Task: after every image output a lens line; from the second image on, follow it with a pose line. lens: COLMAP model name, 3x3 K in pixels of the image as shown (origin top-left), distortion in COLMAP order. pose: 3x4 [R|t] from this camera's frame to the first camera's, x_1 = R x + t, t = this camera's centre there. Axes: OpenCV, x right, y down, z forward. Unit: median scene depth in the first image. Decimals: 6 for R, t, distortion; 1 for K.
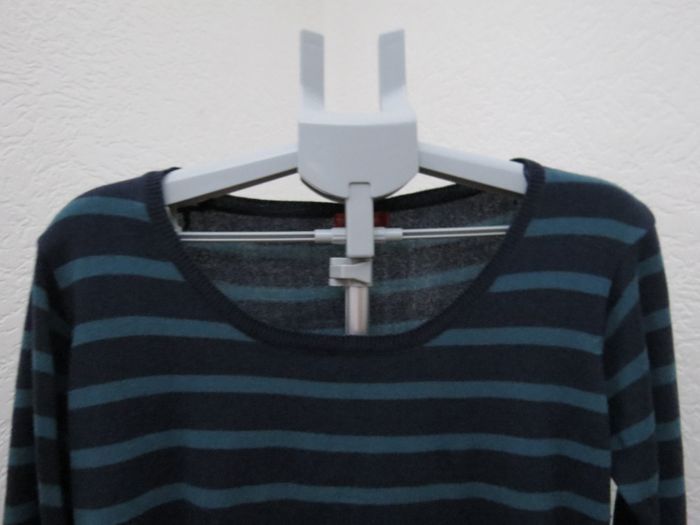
lens RADIAL K [[500.5, 0, 351.6], [0, 500.5, 248.0], [0, 0, 1]] dist [0.000856, 0.002242]
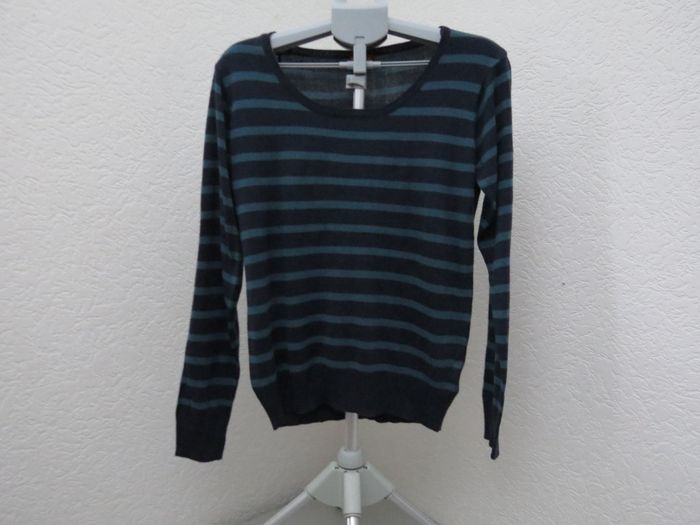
lens RADIAL K [[510.9, 0, 350.9], [0, 510.9, 237.6], [0, 0, 1]] dist [-0.002475, -0.001064]
pose [[0.994811, 0.024364, -0.098784, 0.207974], [-0.014519, 0.994963, 0.099189, 0.491201], [0.100703, -0.097240, 0.990153, -1.209060]]
